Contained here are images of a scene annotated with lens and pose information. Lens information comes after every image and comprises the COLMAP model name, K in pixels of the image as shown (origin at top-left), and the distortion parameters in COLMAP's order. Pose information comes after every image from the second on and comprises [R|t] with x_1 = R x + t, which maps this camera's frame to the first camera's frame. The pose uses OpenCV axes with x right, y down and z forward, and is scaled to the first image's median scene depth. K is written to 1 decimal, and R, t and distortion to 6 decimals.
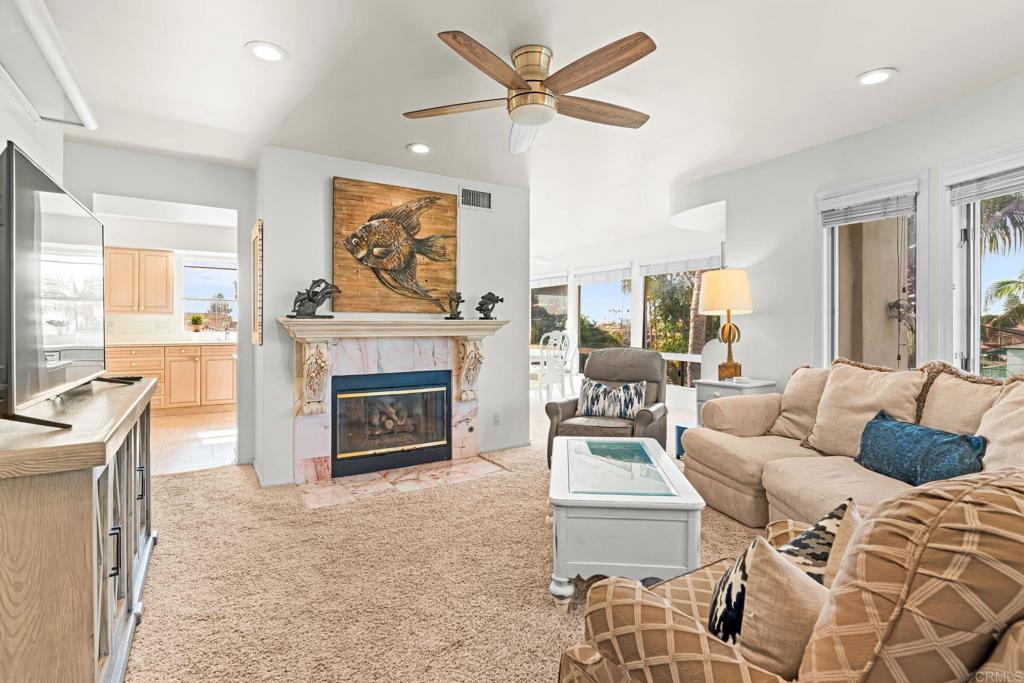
lens RADIAL K [[497.4, 0, 510.9], [0, 497.4, 330.8], [0, 0, 1]] dist [0.007493, 0.000010]
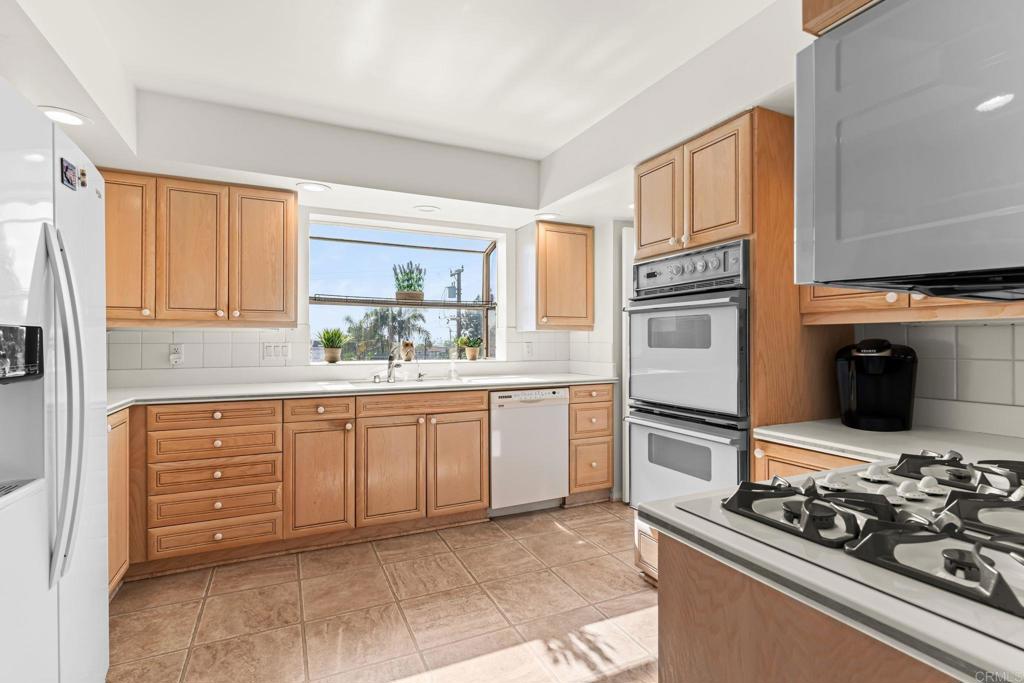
lens RADIAL K [[497.4, 0, 518.6], [0, 497.4, 343.8], [0, 0, 1]] dist [0.007493, 0.000010]
pose [[0.993785, -0.004831, -0.111211, -0.418065], [0.003738, 0.999943, -0.010031, -0.012054], [0.111253, 0.009553, 0.993746, 0.558893]]
